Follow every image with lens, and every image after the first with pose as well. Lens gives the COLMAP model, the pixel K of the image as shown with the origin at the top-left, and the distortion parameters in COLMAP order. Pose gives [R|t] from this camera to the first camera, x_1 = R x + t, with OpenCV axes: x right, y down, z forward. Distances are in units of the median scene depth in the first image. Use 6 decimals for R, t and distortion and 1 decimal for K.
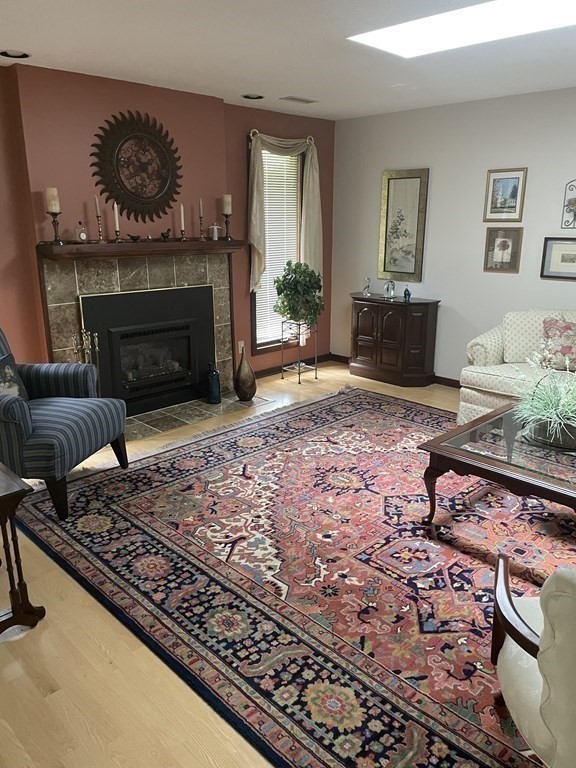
lens RADIAL K [[586.0, 0, 291.7], [0, 586.0, 382.7], [0, 0, 1]] dist [0.070461, -0.000765]
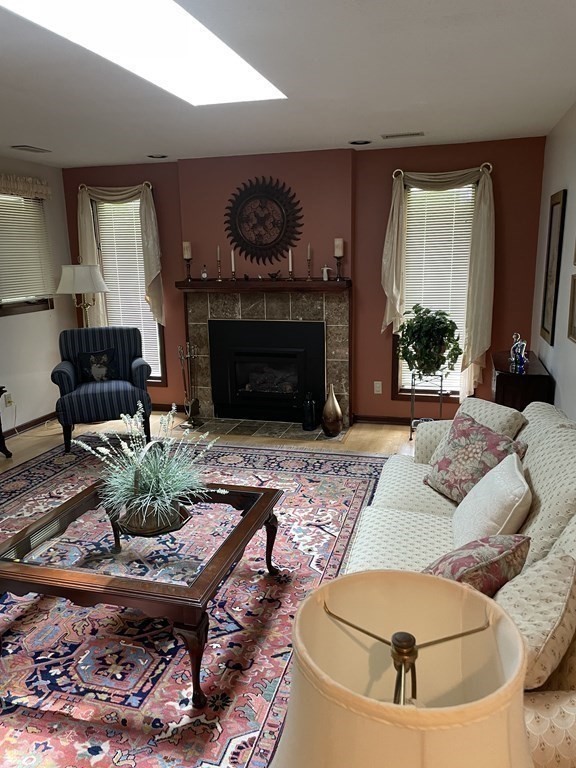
lens RADIAL K [[586.0, 0, 290.2], [0, 586.0, 384.8], [0, 0, 1]] dist [0.070461, -0.000765]
pose [[0.485630, 0.188422, -0.853616, 0.859536], [-0.220226, 0.971369, 0.089126, -0.152590], [0.845969, 0.144706, 0.513221, 0.467230]]
